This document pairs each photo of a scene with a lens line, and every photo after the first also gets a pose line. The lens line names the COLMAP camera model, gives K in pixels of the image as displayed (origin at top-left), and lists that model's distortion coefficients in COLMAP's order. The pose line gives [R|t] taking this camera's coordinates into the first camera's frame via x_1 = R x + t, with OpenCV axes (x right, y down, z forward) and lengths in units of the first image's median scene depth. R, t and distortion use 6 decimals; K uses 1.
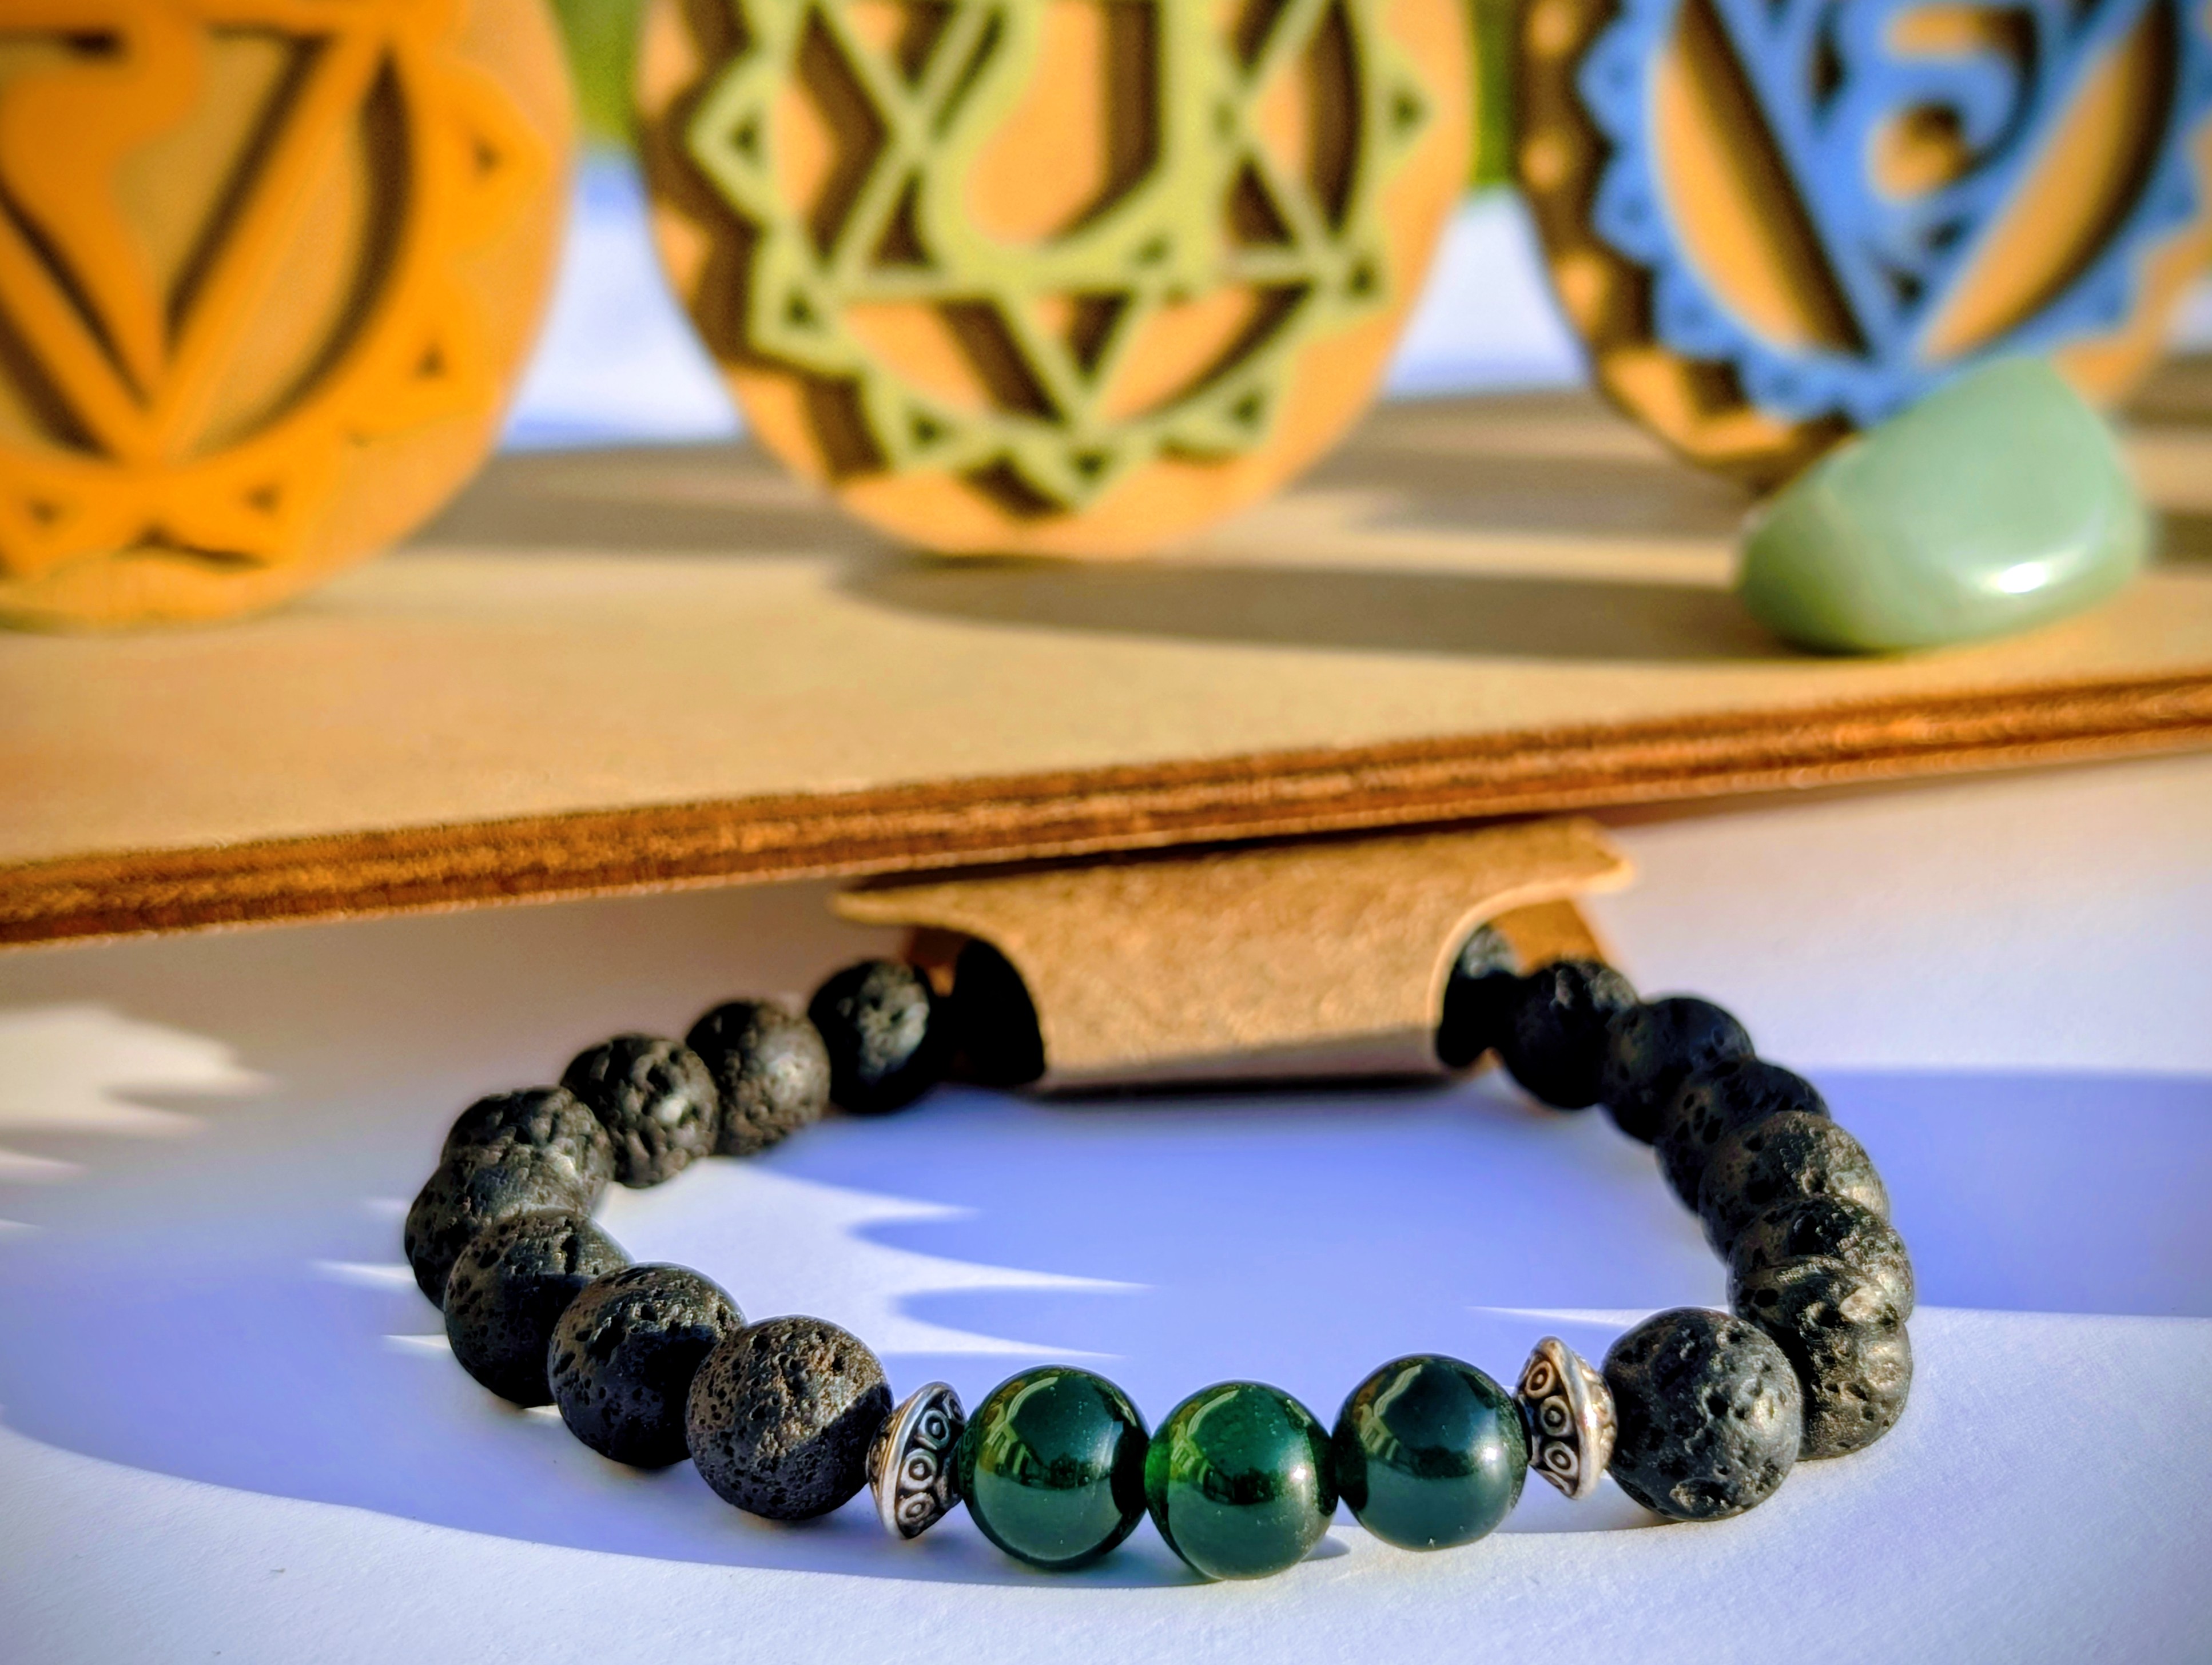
lens RADIAL K [[3695.3, 0, 1106.0], [0, 3695.3, 832.5], [0, 0, 1]] dist [0.227730, -1.509532]
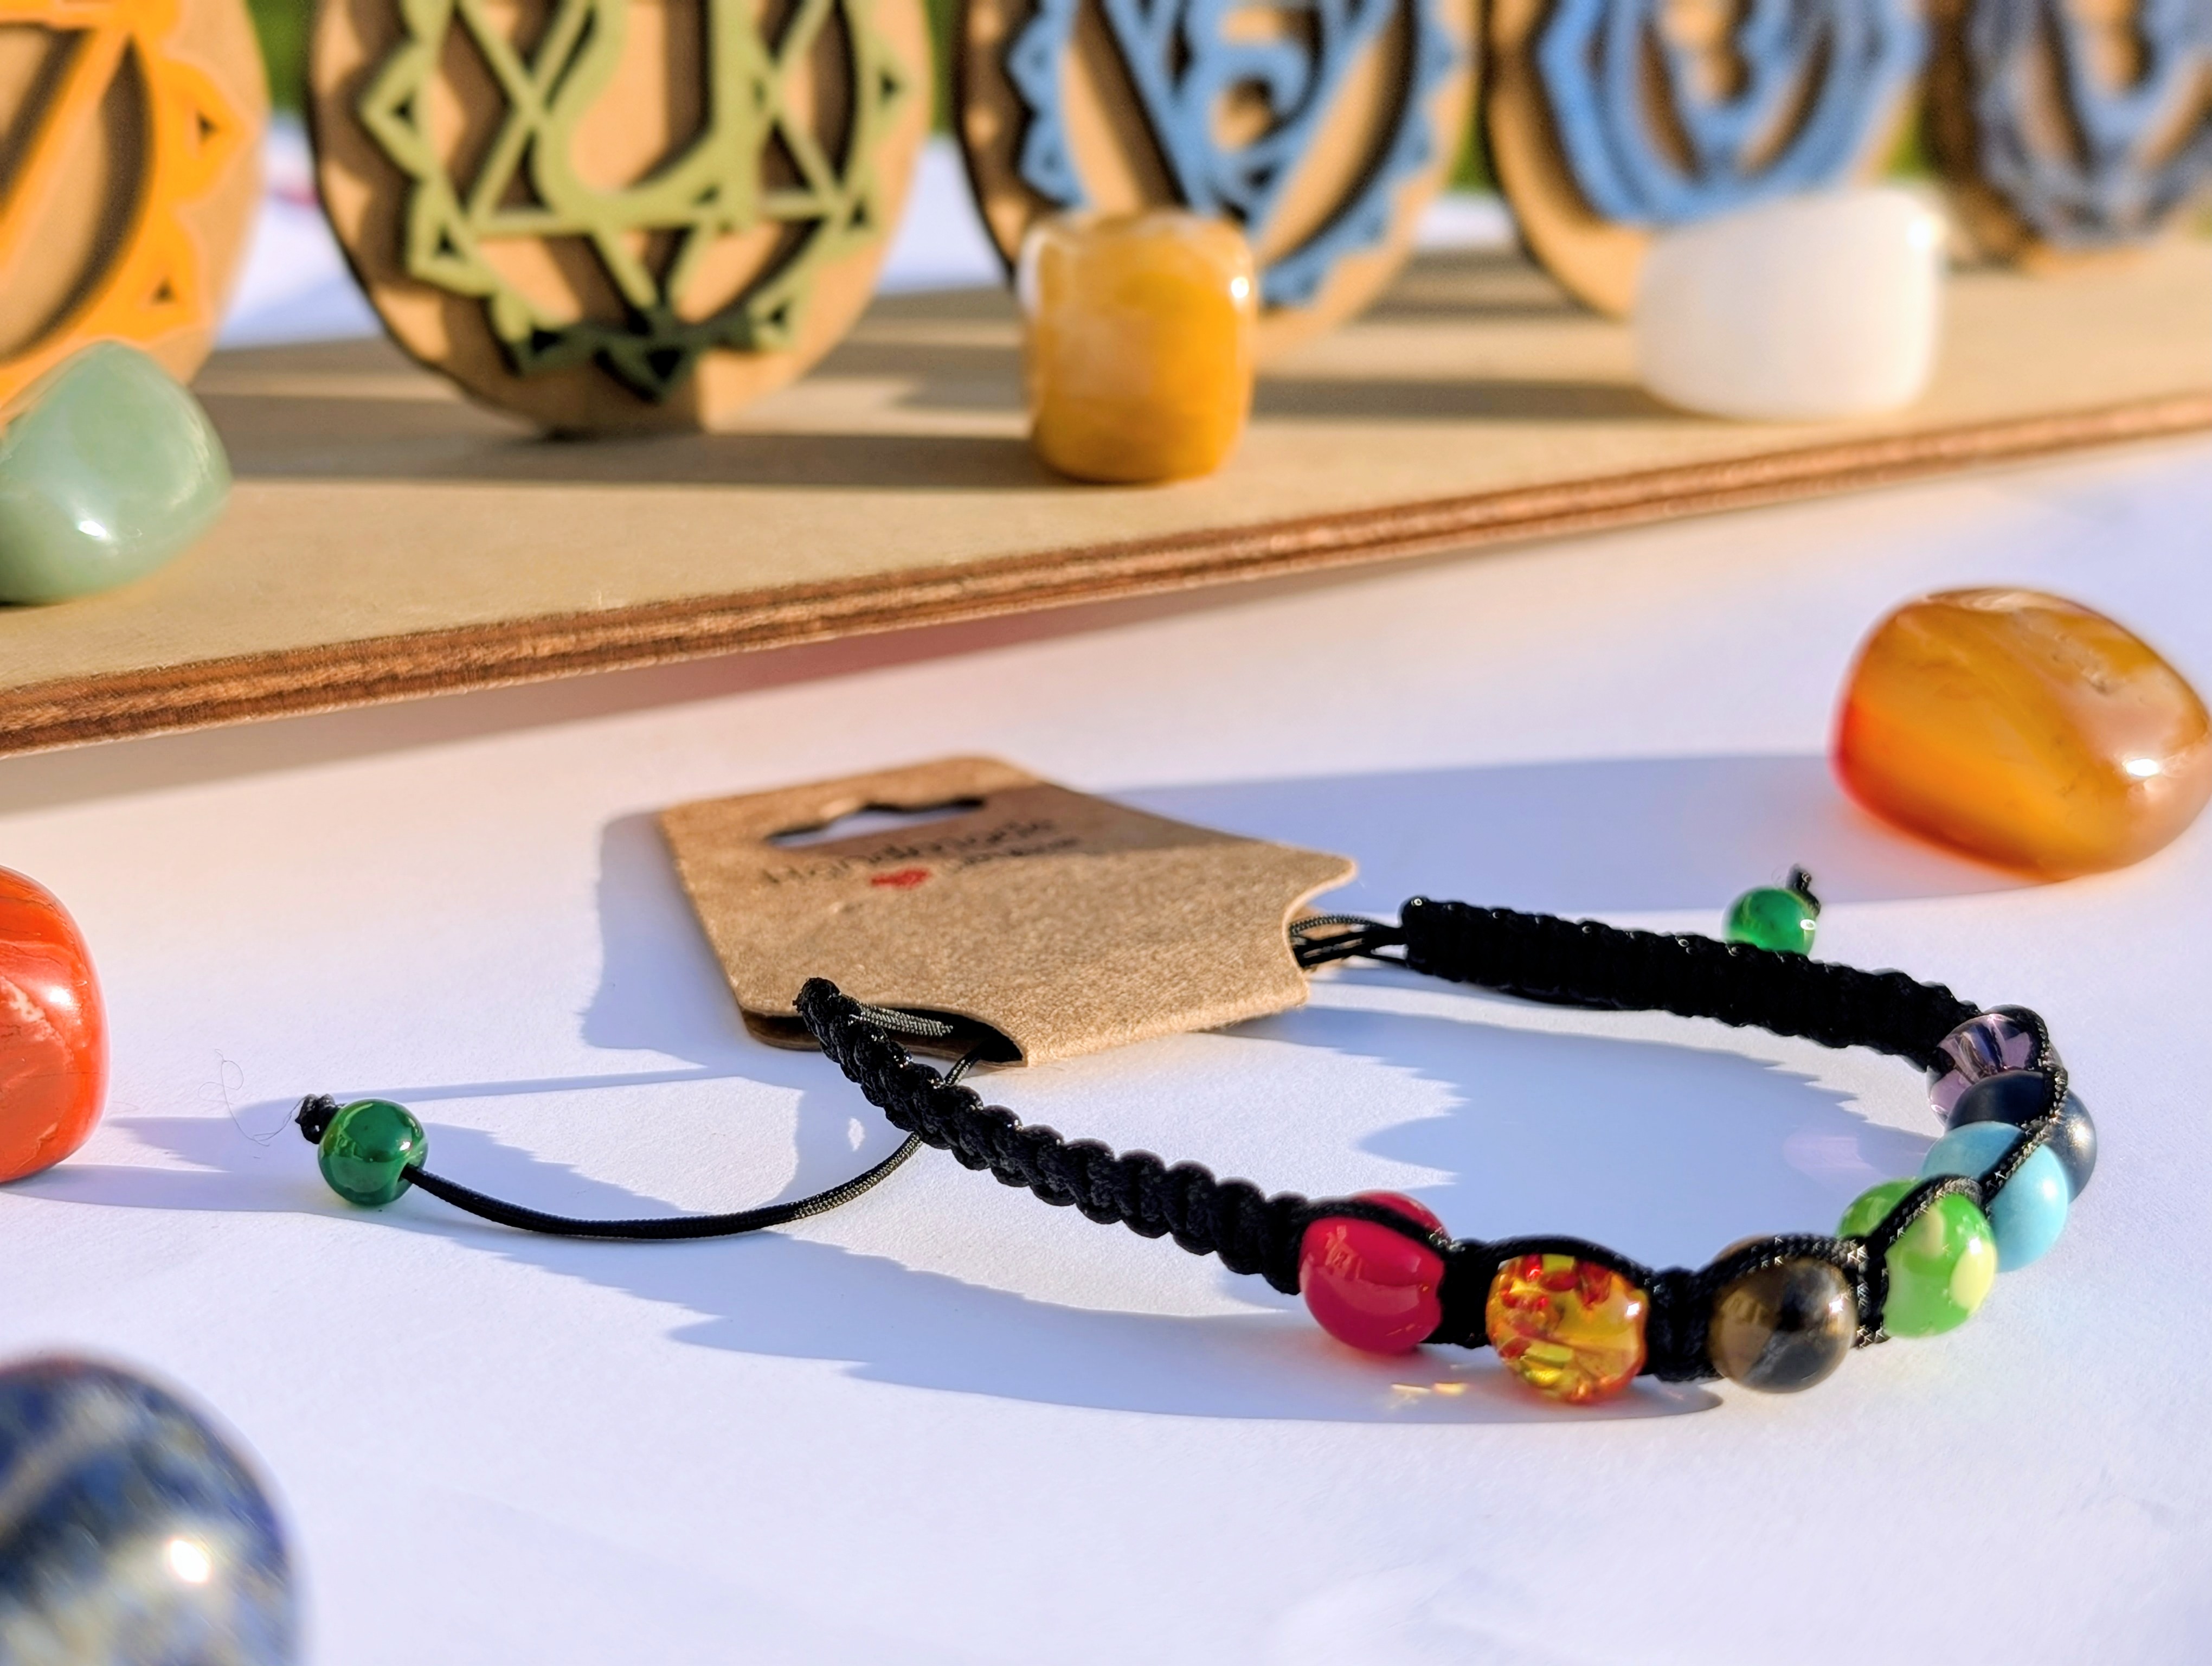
lens RADIAL K [[3696.2, 0, 1106.0], [0, 3696.2, 833.0], [0, 0, 1]] dist [0.227730, -1.509532]
pose [[0.950979, -0.062350, 0.302904, -0.303052], [0.054288, 0.997913, 0.034972, 0.031637], [-0.304452, -0.016814, 0.952379, -0.322829]]
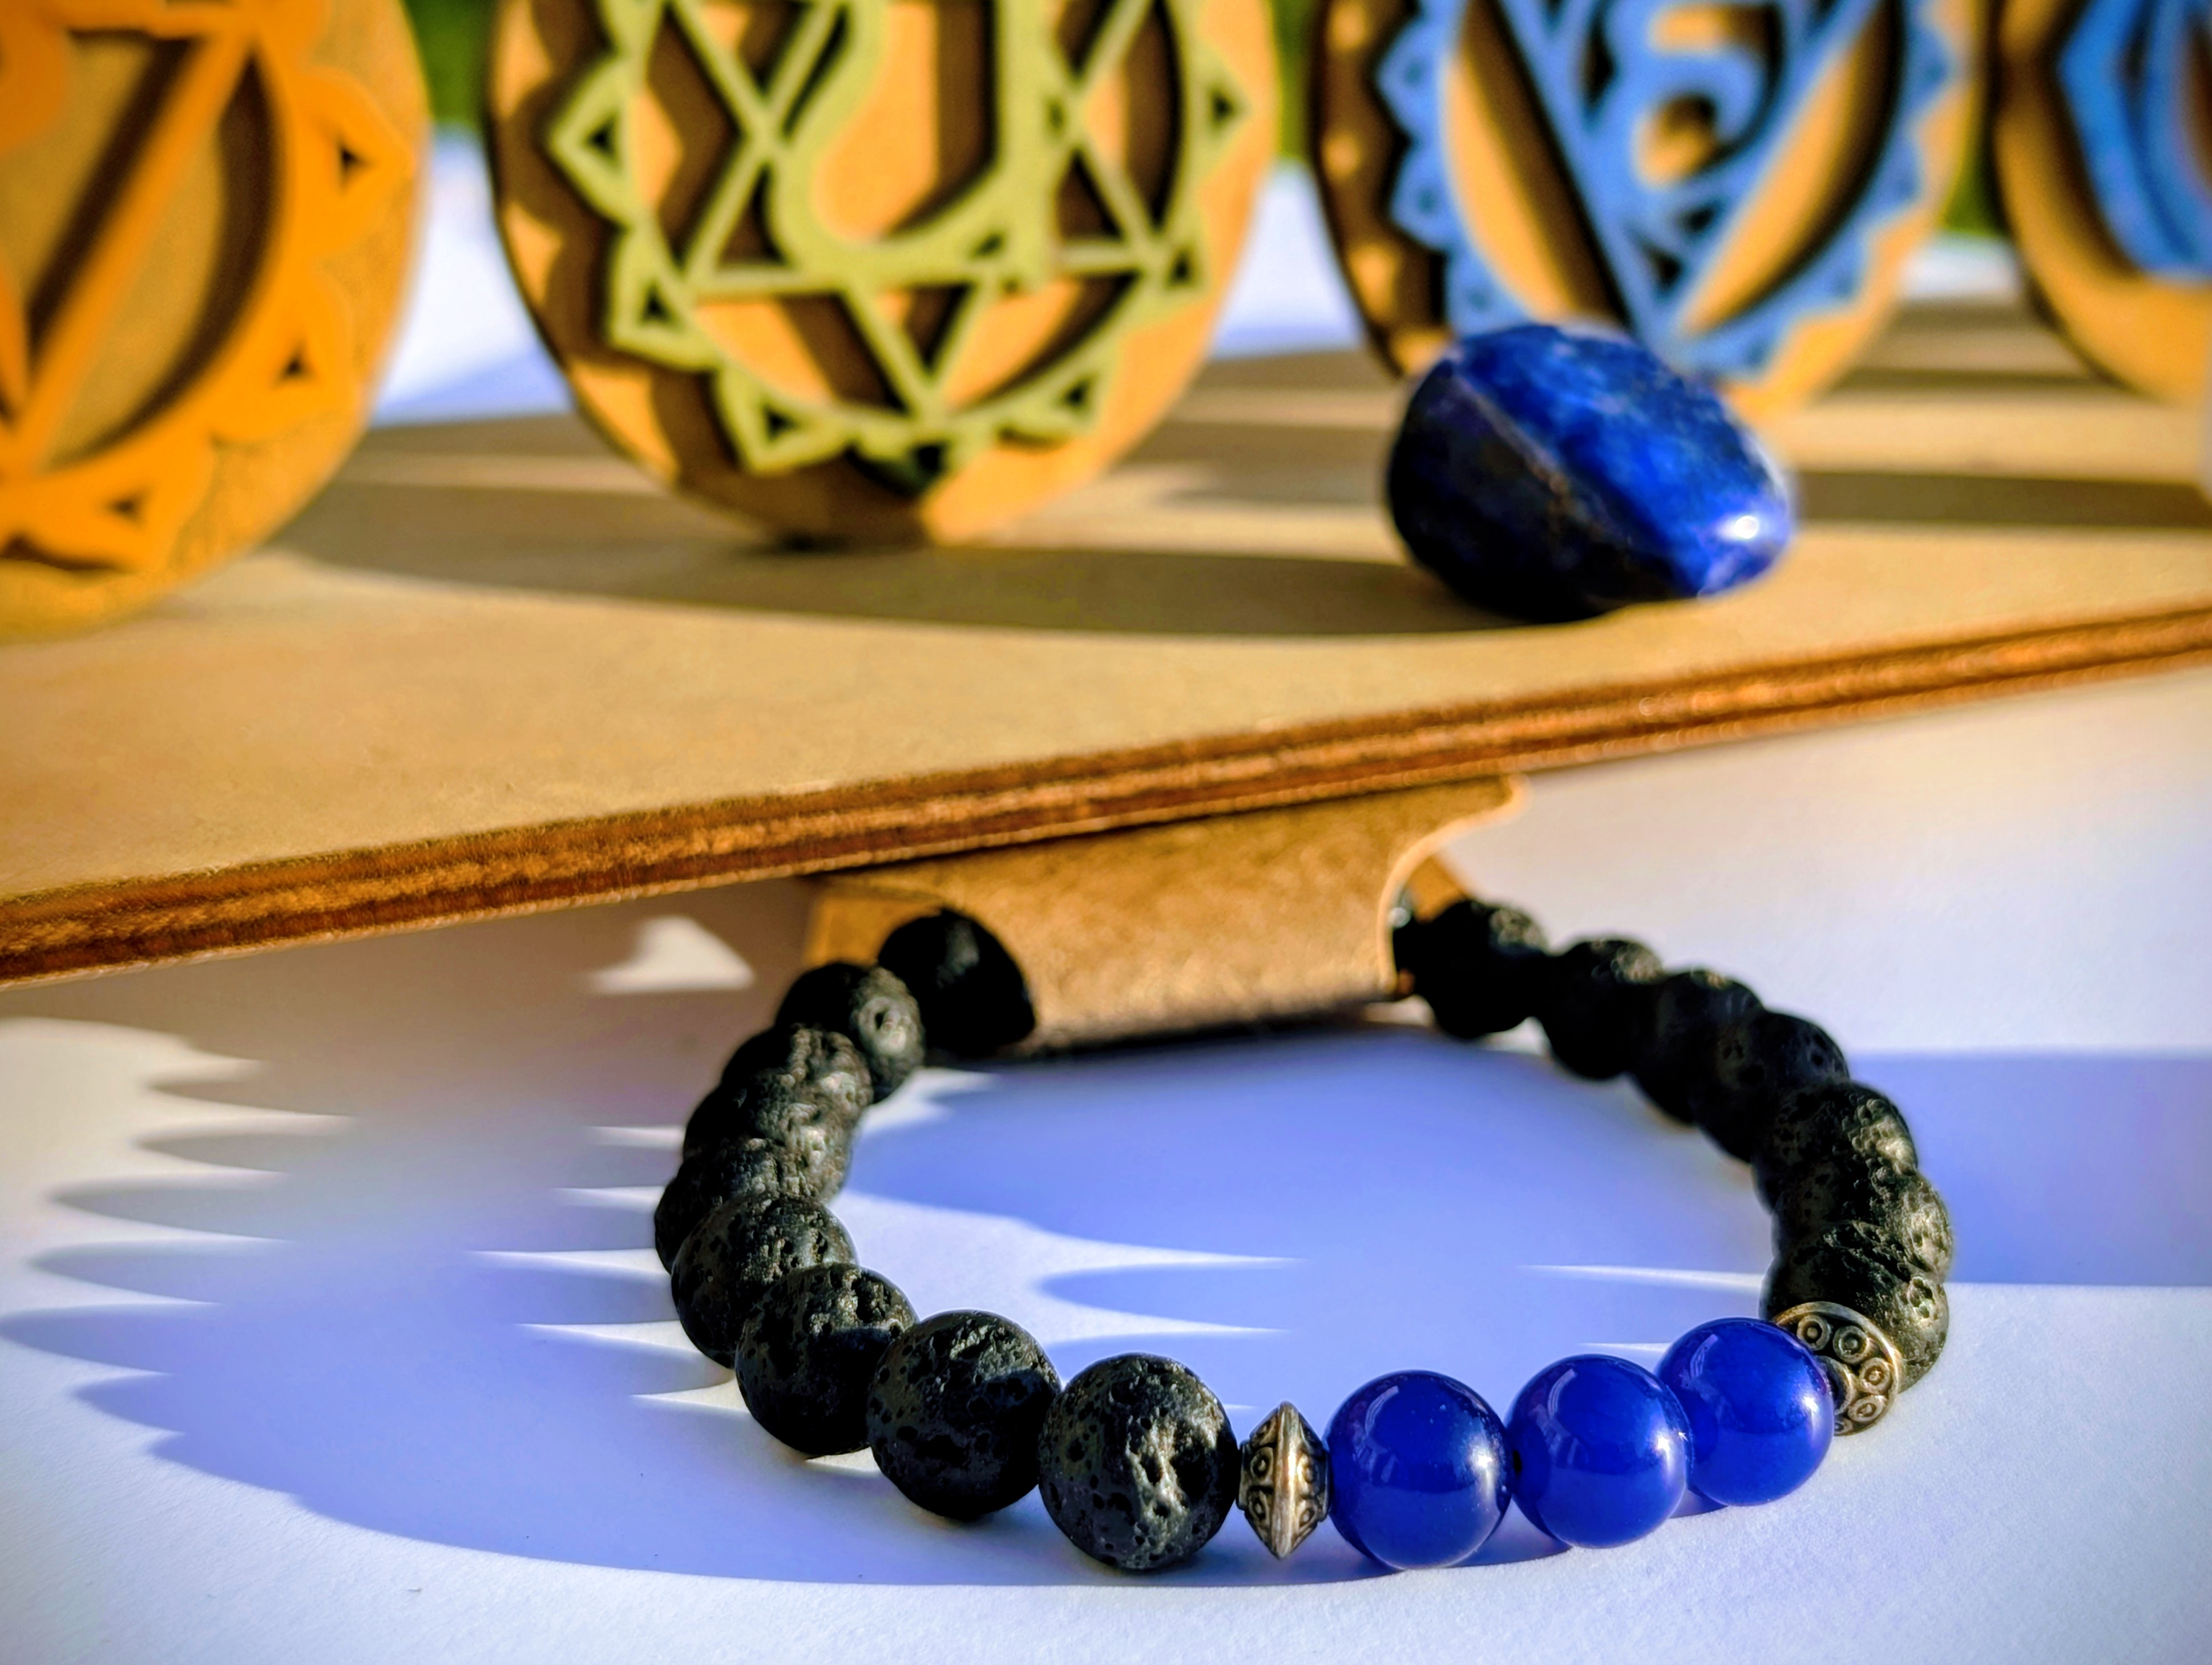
lens RADIAL K [[3695.3, 0, 1106.0], [0, 3695.3, 832.5], [0, 0, 1]] dist [0.227730, -1.509532]
pose [[0.982637, -0.038130, 0.181580, -0.172405], [0.033148, 0.998988, 0.030390, -0.027639], [-0.182555, -0.023844, 0.982906, -0.025774]]
